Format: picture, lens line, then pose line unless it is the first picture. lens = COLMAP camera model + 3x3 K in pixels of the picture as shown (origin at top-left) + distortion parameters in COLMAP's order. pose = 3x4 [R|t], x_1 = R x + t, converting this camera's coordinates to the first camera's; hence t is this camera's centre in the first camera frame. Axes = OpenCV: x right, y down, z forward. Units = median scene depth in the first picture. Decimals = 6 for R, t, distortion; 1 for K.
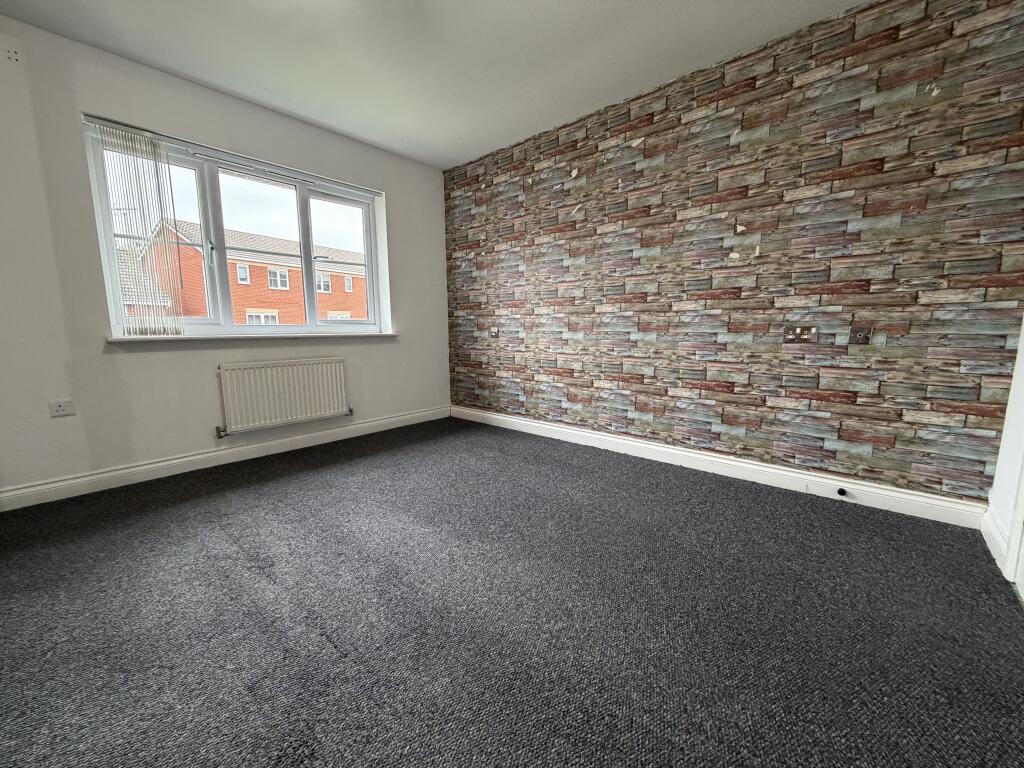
lens RADIAL K [[415.3, 0, 513.0], [0, 415.3, 386.4], [0, 0, 1]] dist [-0.000147, -0.000056]
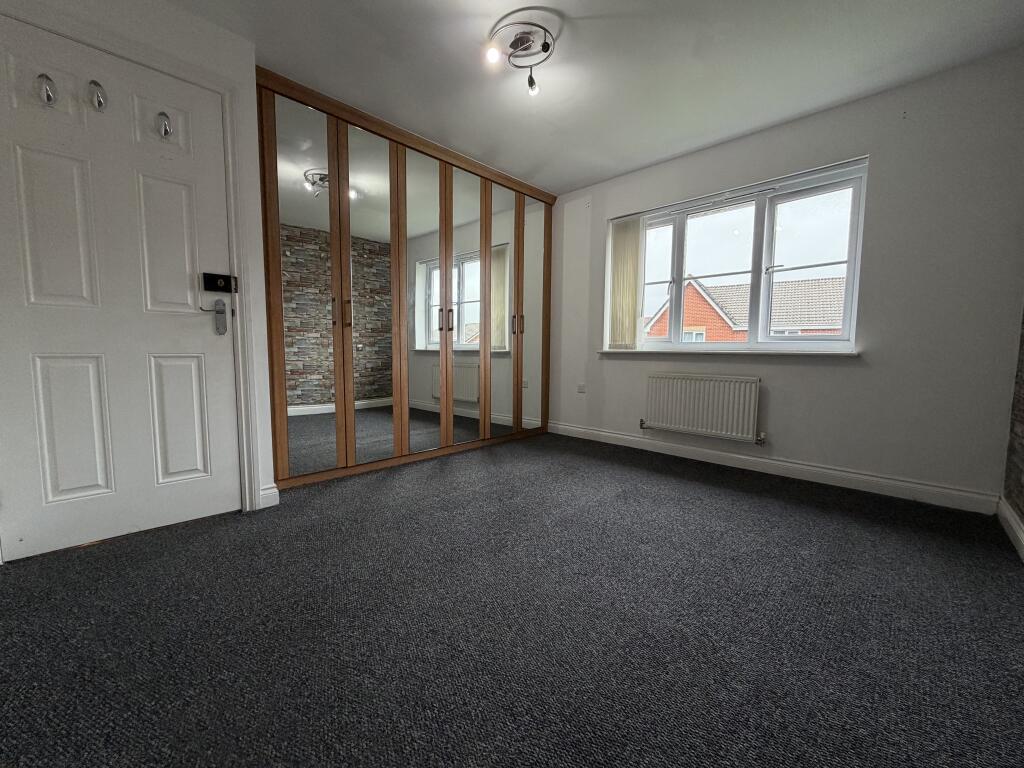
lens RADIAL K [[415.3, 0, 510.1], [0, 415.3, 382.2], [0, 0, 1]] dist [-0.000147, -0.000056]
pose [[-0.058380, 0.084414, -0.994719, 0.549389], [-0.142513, 0.985508, 0.091996, -0.071340], [0.988070, 0.147131, -0.045504, 0.568700]]
